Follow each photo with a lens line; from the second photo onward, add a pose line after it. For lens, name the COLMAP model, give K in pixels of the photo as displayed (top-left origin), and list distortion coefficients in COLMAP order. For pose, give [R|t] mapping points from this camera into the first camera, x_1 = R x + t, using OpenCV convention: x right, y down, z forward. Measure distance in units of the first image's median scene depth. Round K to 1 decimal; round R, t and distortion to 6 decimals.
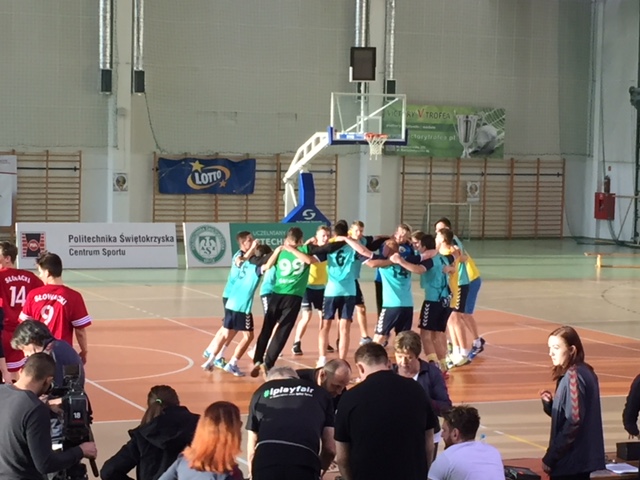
lens RADIAL K [[1653.4, 0, 302.6], [0, 1653.4, 230.4], [0, 0, 1]] dist [0.017694, 0.000000]
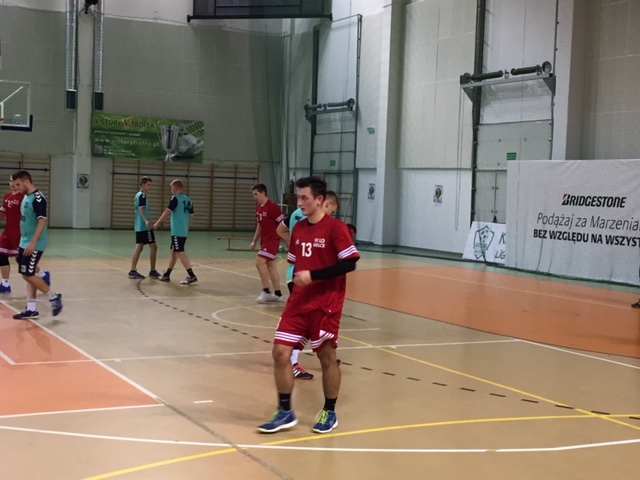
lens RADIAL K [[1012.8, 0, 318.2], [0, 1012.8, 236.3], [0, 0, 1]] dist [0.052791, 0.000000]
pose [[0.998763, 0.012932, 0.048015, 0.170998], [-0.012352, 0.999847, -0.012365, 0.017587], [-0.048168, 0.011757, 0.998770, 0.262512]]
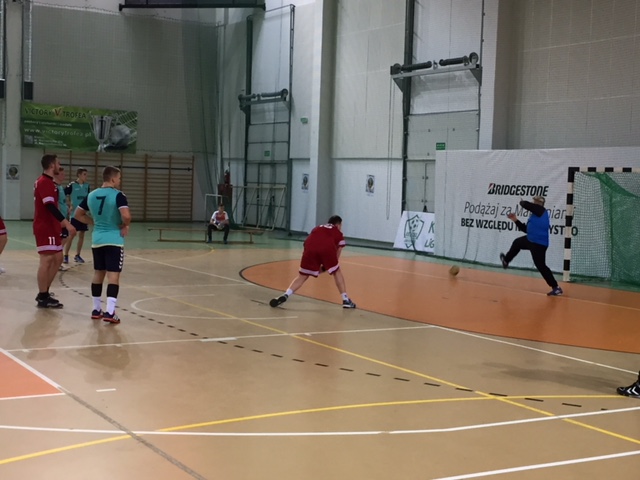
lens RADIAL K [[1012.8, 0, 319.9], [0, 1012.8, 238.1], [0, 0, 1]] dist [0.052791, 0.000000]
pose [[0.994669, 0.006181, 0.102935, 0.178672], [-0.005977, 0.999980, -0.002289, 0.018178], [-0.102947, 0.001661, 0.994685, 0.260334]]
